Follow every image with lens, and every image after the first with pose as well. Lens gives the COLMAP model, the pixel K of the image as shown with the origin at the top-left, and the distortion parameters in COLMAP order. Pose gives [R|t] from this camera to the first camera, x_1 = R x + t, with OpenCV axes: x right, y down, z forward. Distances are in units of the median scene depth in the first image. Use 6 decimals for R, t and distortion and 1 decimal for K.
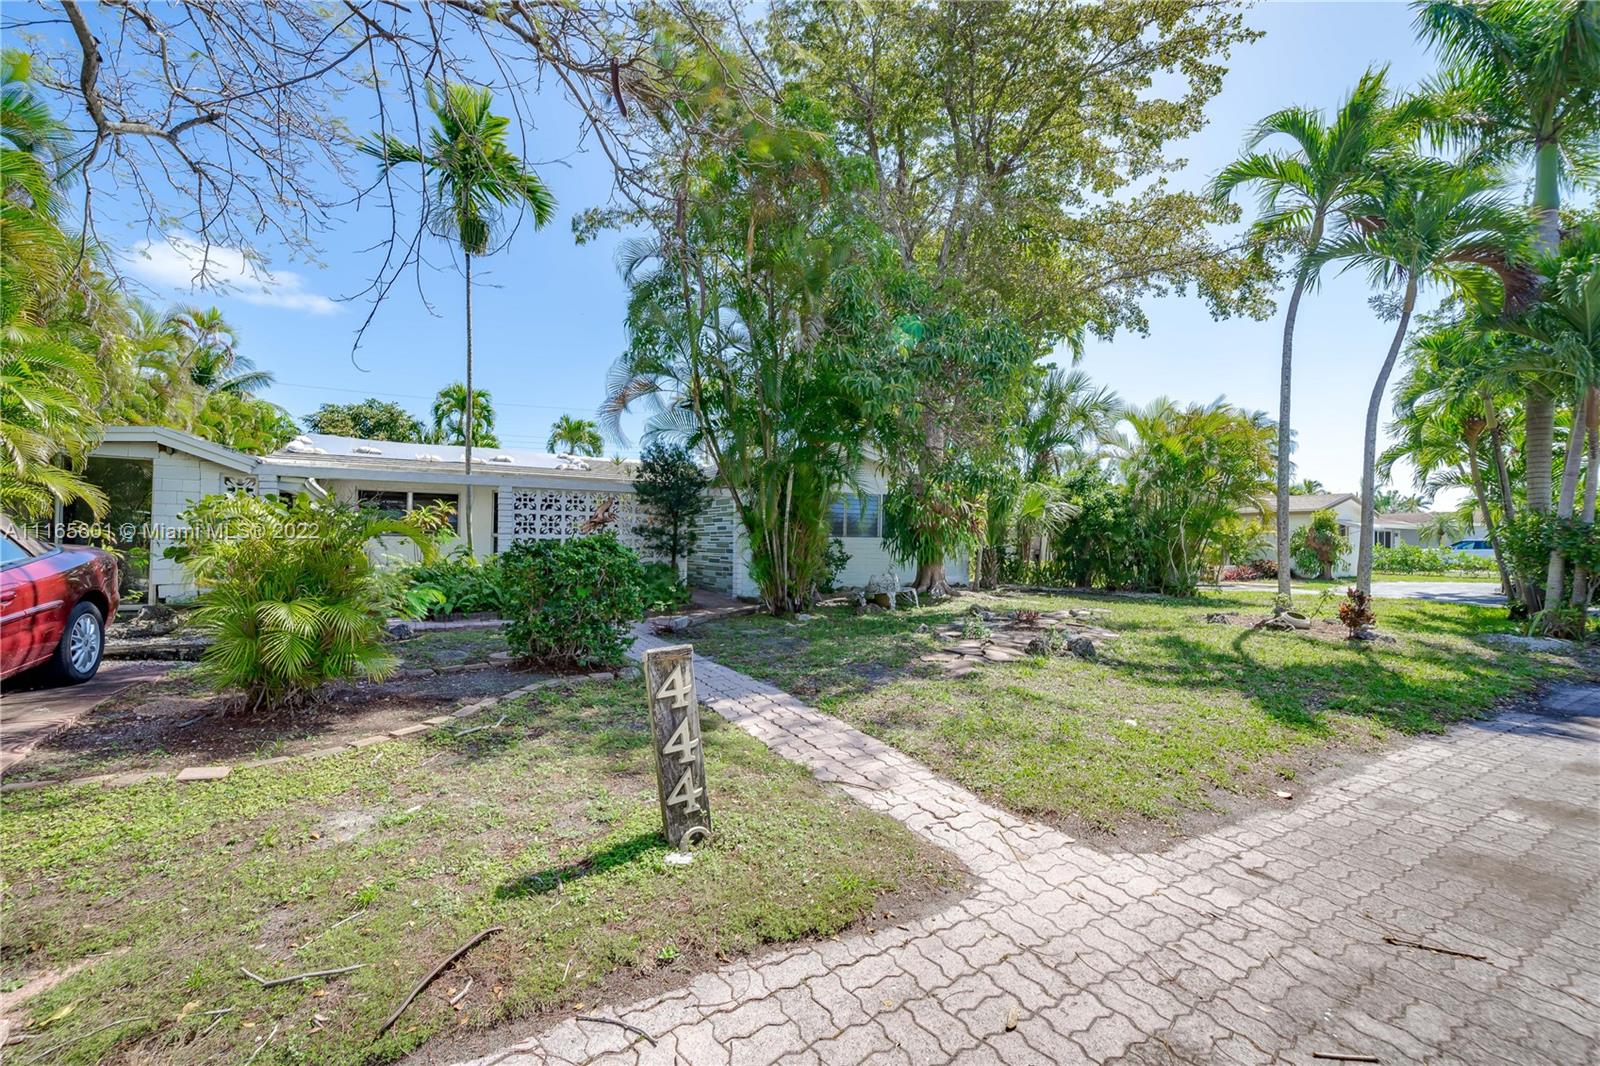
lens RADIAL K [[649.4, 0, 800.9], [0, 649.4, 533.9], [0, 0, 1]] dist [-0.001102, 0.000025]
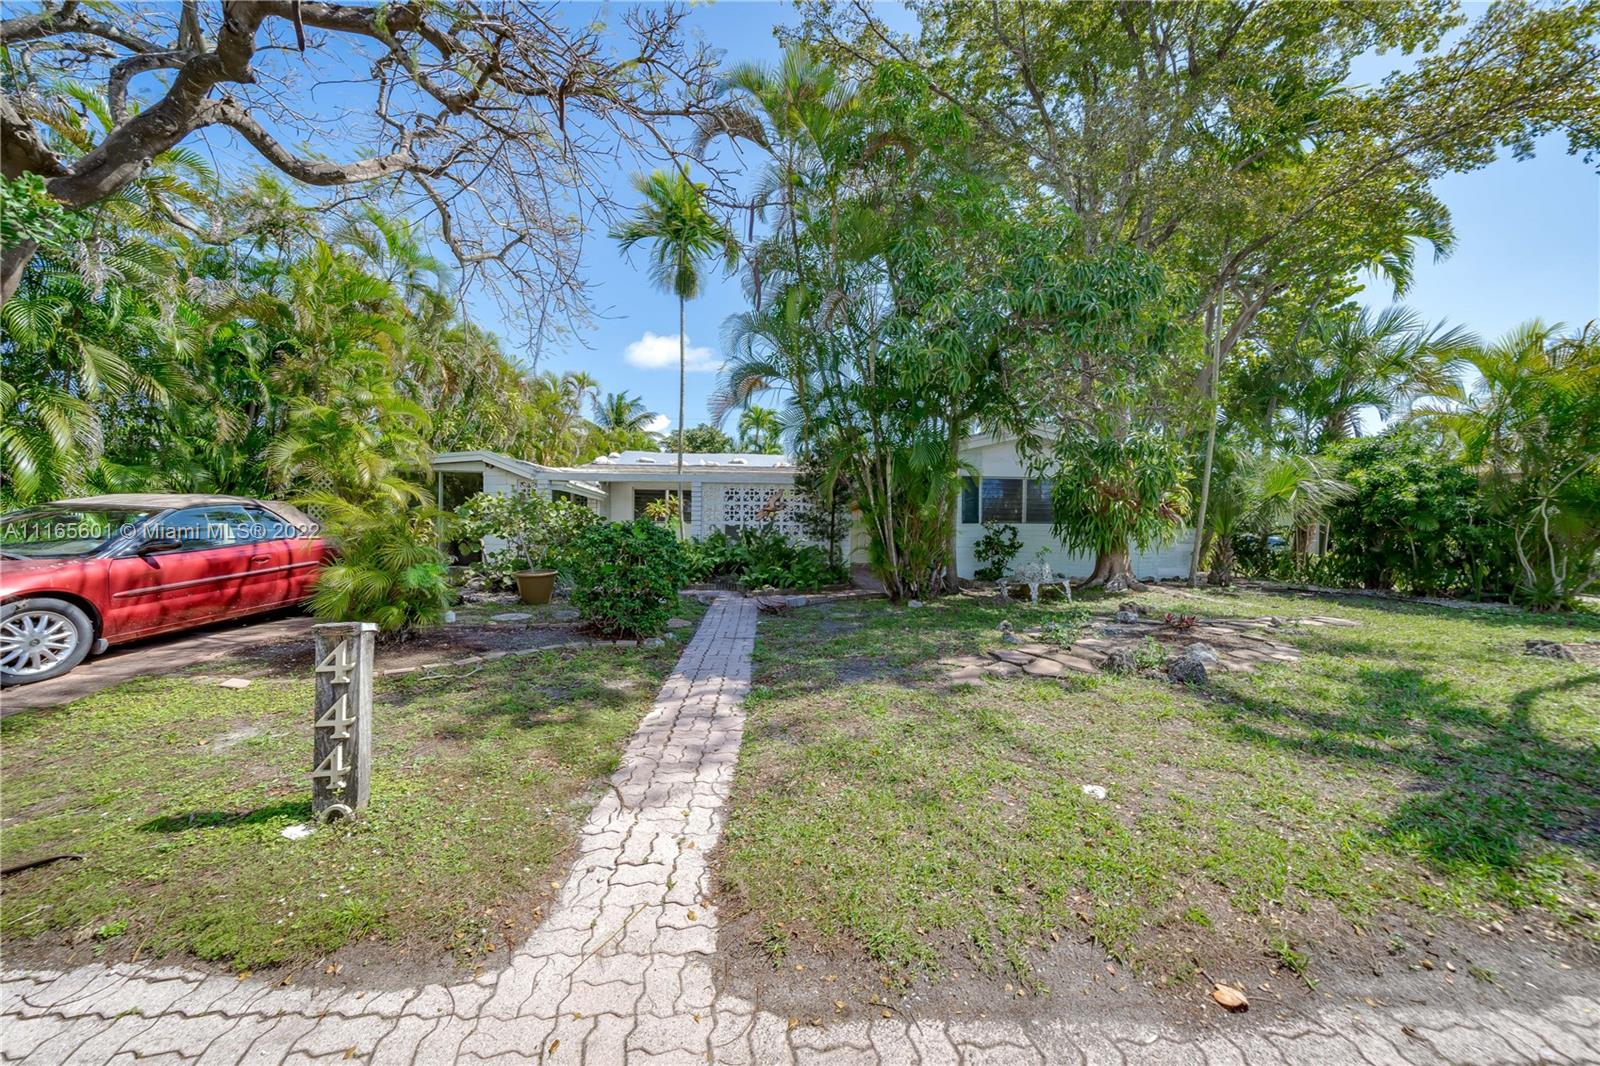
lens RADIAL K [[560.3, 0, 800.1], [0, 560.3, 532.2], [0, 0, 1]] dist [0.000345, 0.000132]
pose [[0.880753, 0.006228, -0.473535, 0.188676], [0.001501, 0.999872, 0.015942, 0.004121], [0.473574, -0.014752, 0.880631, 0.126013]]
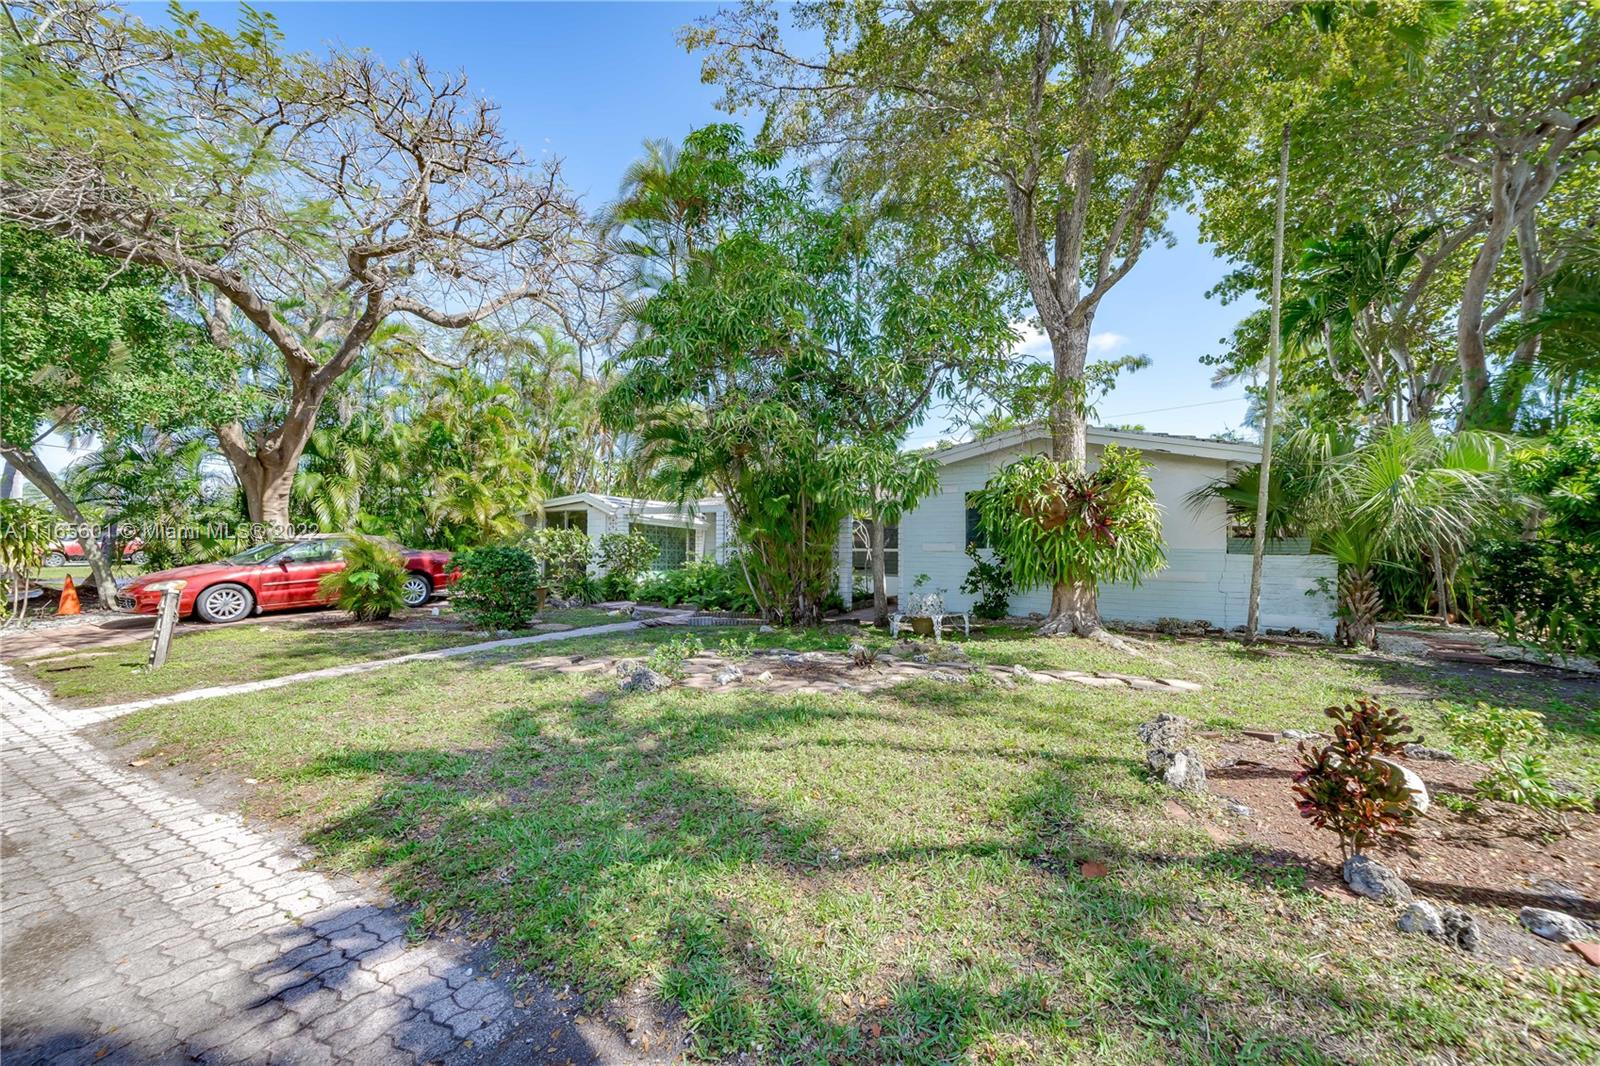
lens RADIAL K [[649.4, 0, 800.7], [0, 649.4, 535.9], [0, 0, 1]] dist [-0.001102, 0.000025]
pose [[0.458069, -0.024521, -0.888578, 0.681479], [0.003408, 0.999661, -0.025829, 0.010685], [0.888910, 0.008804, 0.457997, 0.460477]]
